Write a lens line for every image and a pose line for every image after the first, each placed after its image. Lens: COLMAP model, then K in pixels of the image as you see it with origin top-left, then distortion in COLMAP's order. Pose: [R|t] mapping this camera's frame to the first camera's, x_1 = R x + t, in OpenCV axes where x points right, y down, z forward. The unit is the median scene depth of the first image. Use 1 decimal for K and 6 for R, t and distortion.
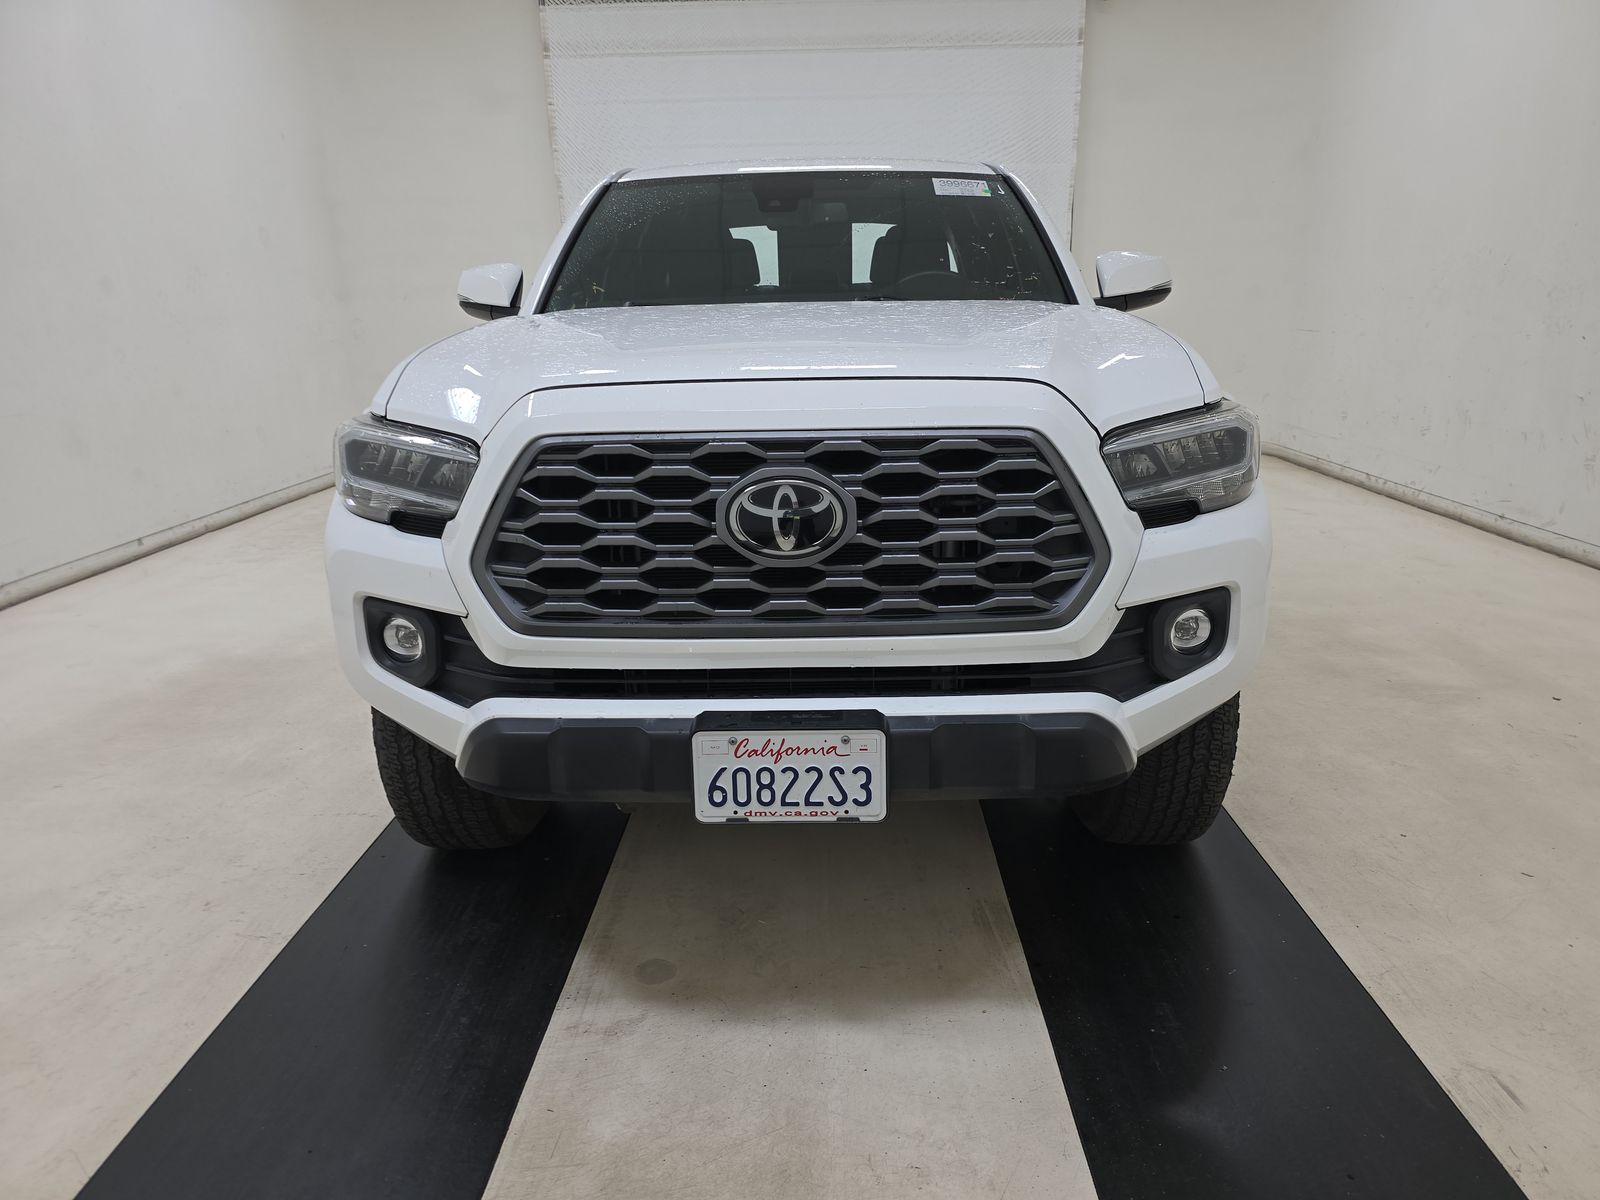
lens RADIAL K [[1085.9, 0, 808.5], [0, 1085.9, 605.4], [0, 0, 1]] dist [0.050815, -0.048646]
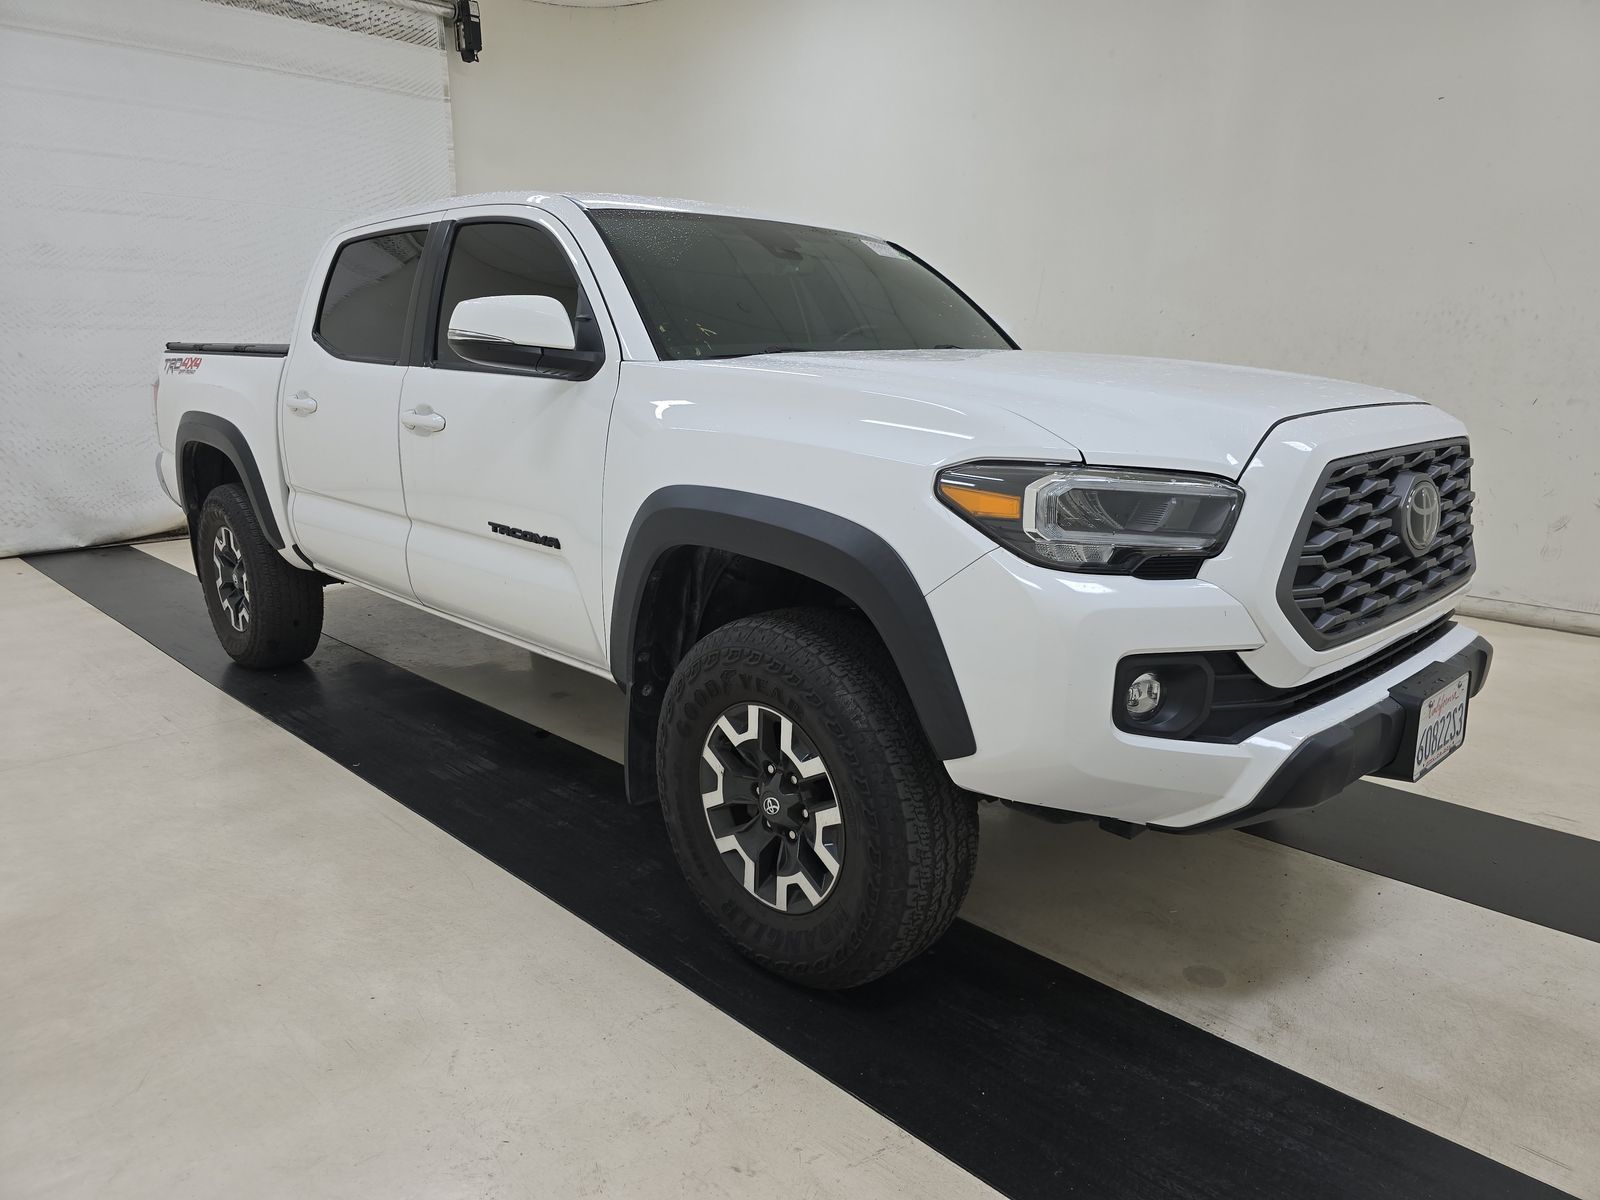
lens RADIAL K [[1085.9, 0, 808.5], [0, 1085.9, 605.4], [0, 0, 1]] dist [0.050815, -0.048646]
pose [[0.695497, -0.143992, 0.703953, -1.171997], [0.181948, 0.983077, 0.021323, -0.112787], [-0.695111, 0.113253, 0.709926, 0.511588]]
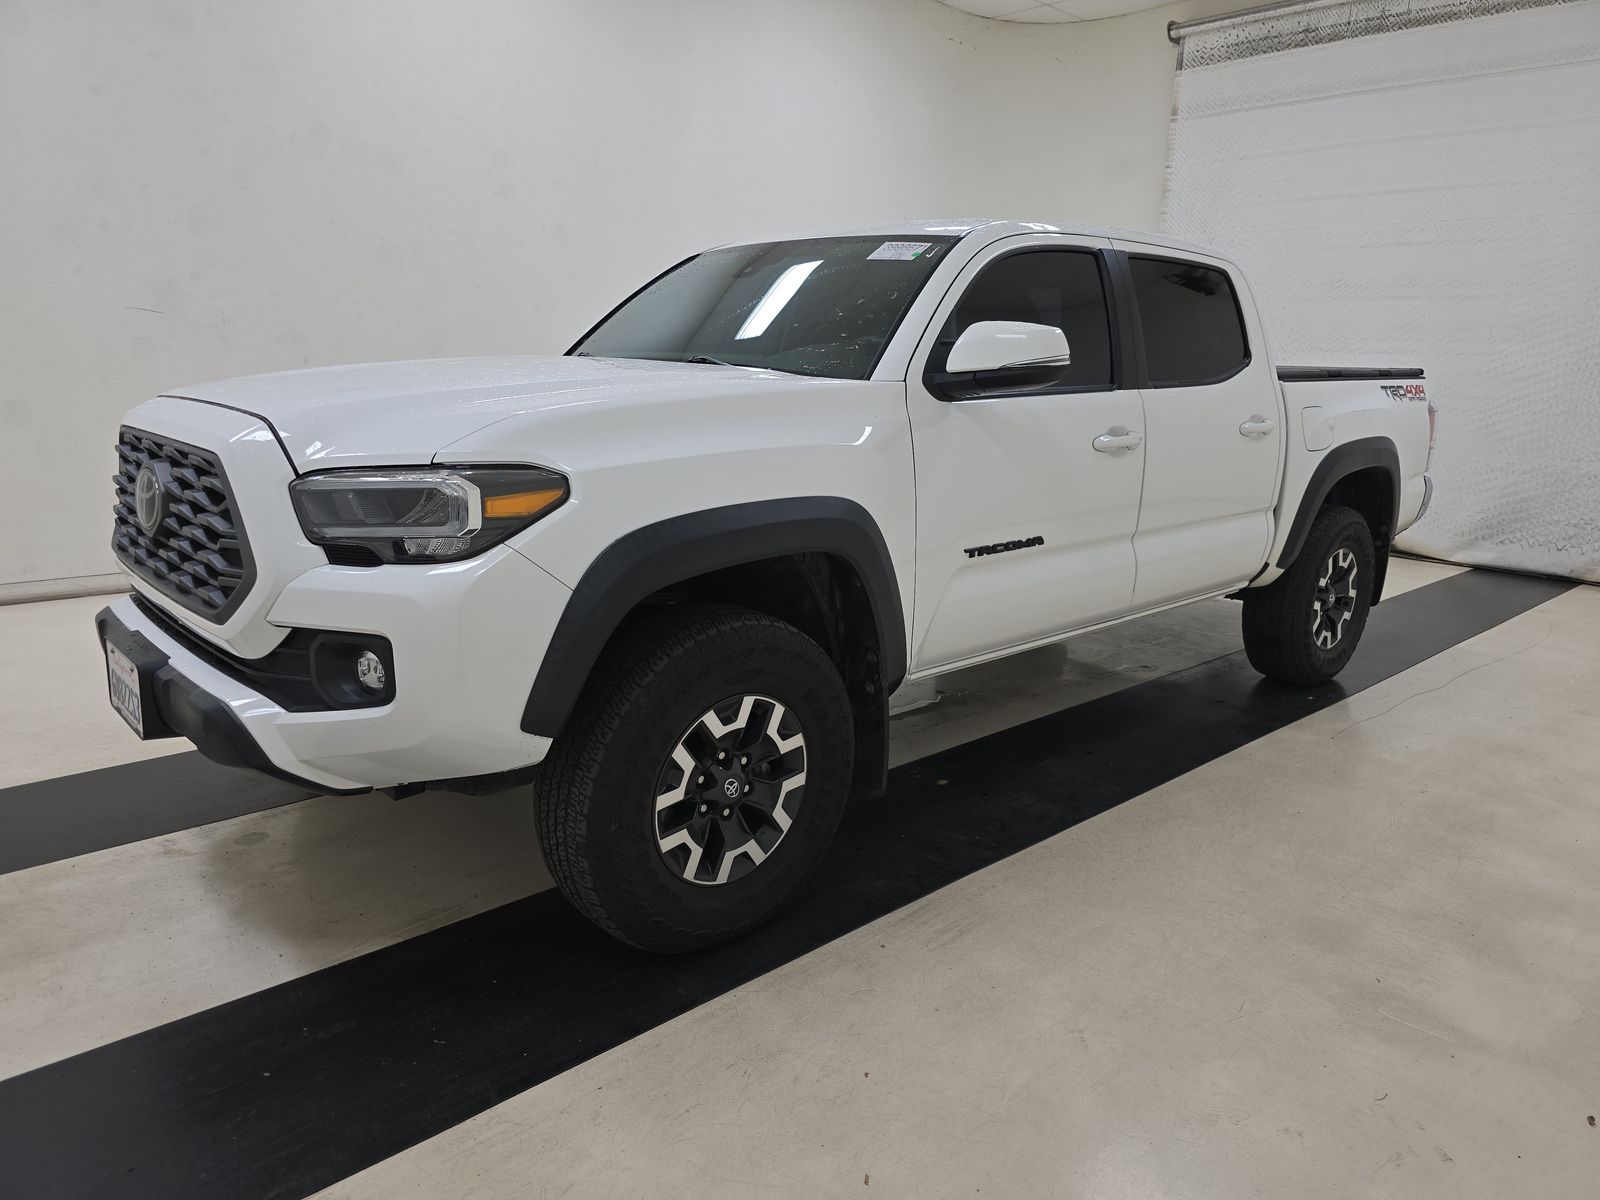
lens RADIAL K [[1085.9, 0, 808.5], [0, 1085.9, 605.4], [0, 0, 1]] dist [0.050815, -0.048646]
pose [[0.688331, 0.201246, -0.696922, 1.290982], [-0.236270, 0.970555, 0.046904, -0.177840], [0.685841, 0.132376, 0.715611, 0.501704]]
